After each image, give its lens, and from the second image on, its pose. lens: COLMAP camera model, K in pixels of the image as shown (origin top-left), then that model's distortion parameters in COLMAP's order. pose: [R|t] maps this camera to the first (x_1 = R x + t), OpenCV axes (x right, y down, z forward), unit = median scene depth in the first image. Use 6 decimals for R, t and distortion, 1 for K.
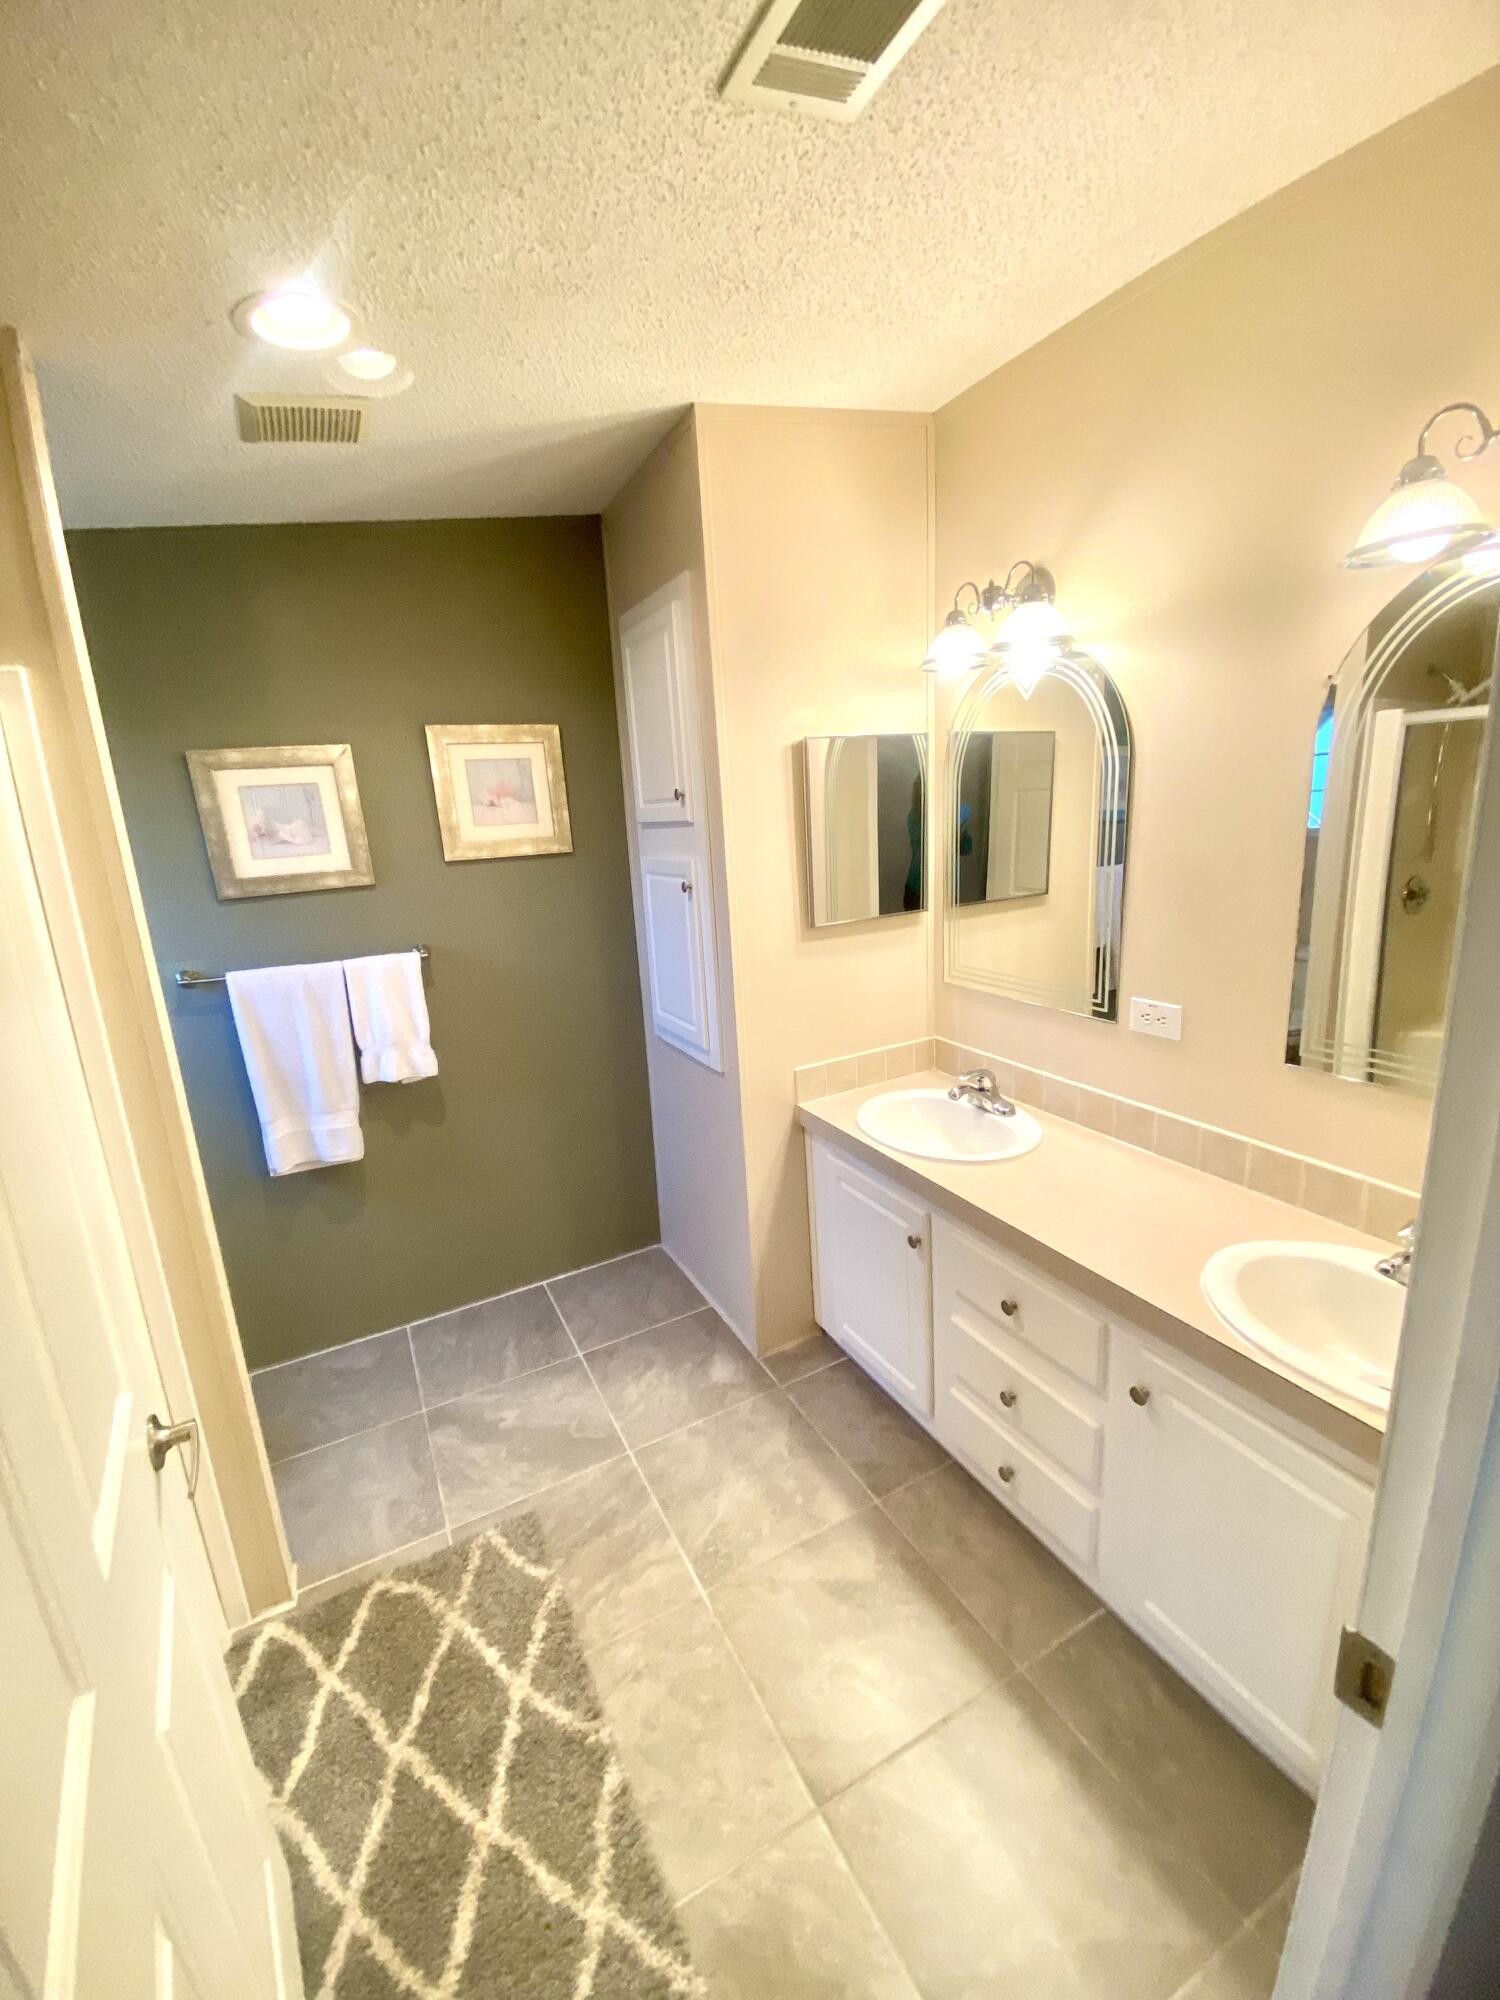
lens RADIAL K [[813.9, 0, 748.0], [0, 813.9, 1001.8], [0, 0, 1]] dist [-0.000370, -0.000246]
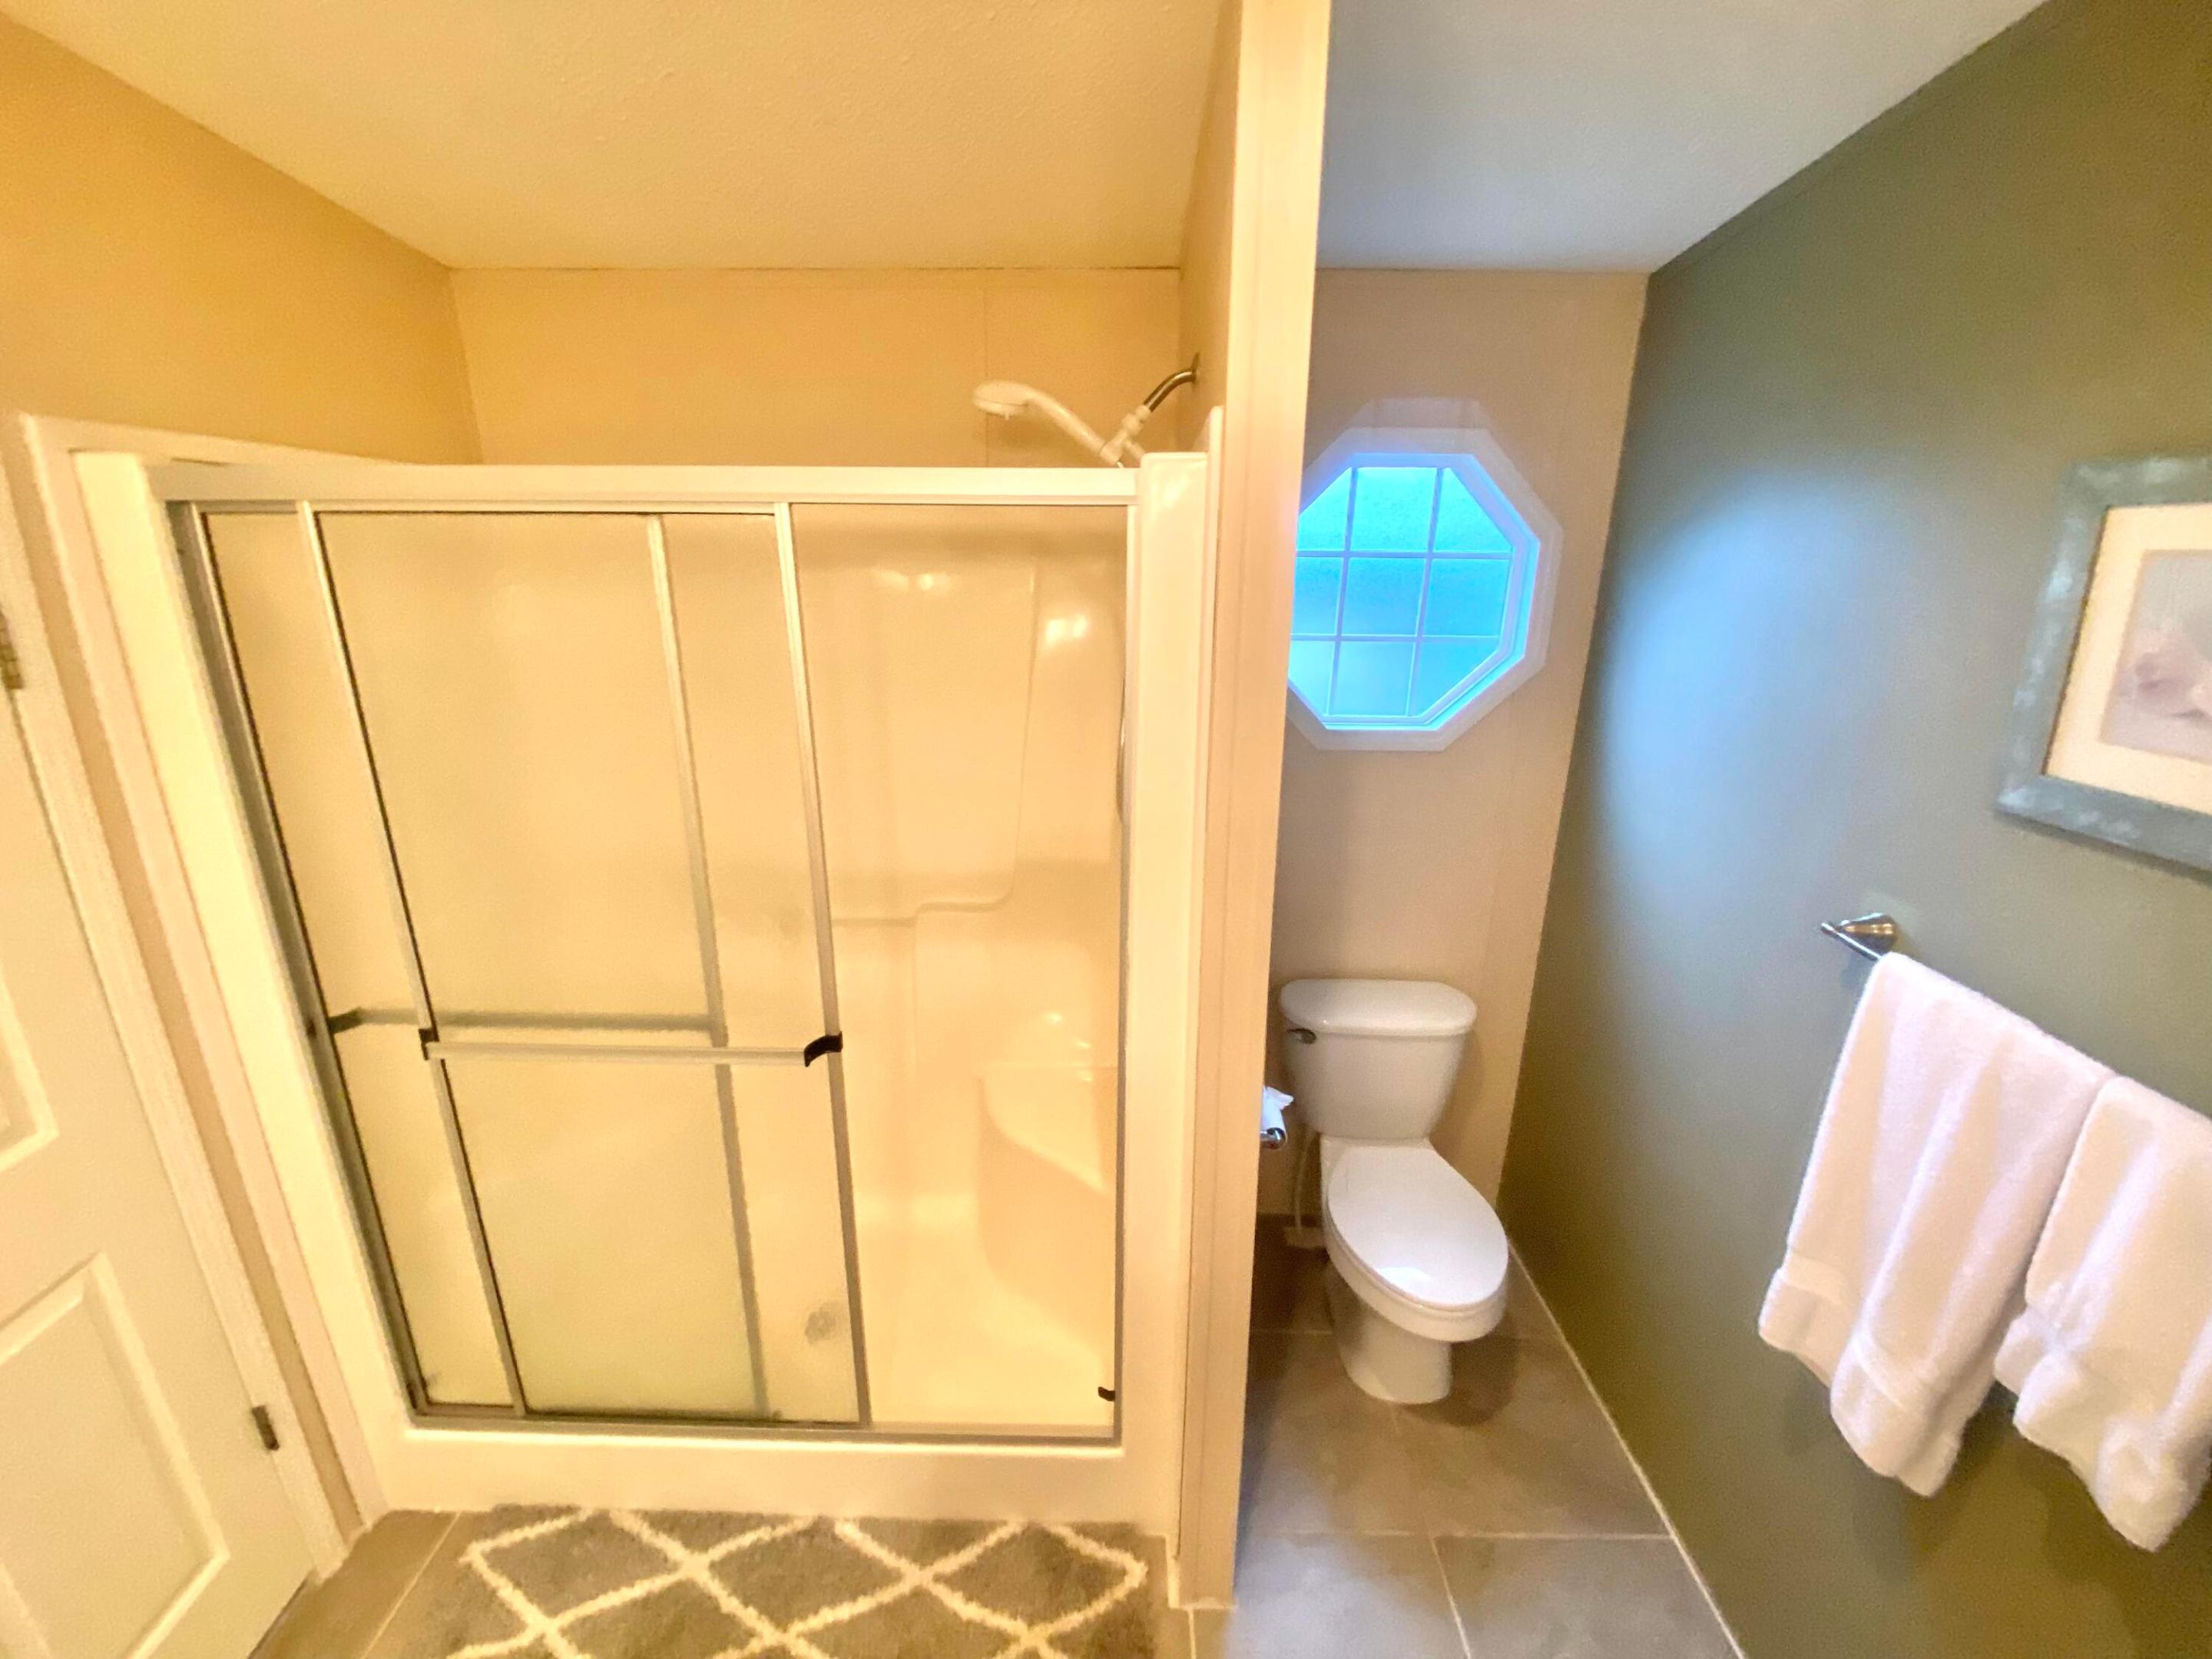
lens RADIAL K [[900.2, 0, 1101.1], [0, 900.2, 829.0], [0, 0, 1]] dist [-0.000370, -0.000246]
pose [[-0.487807, 0.303280, -0.818575, -0.028830], [-0.176933, 0.883897, 0.432921, -0.325221], [0.854832, 0.356015, -0.377511, 1.053514]]
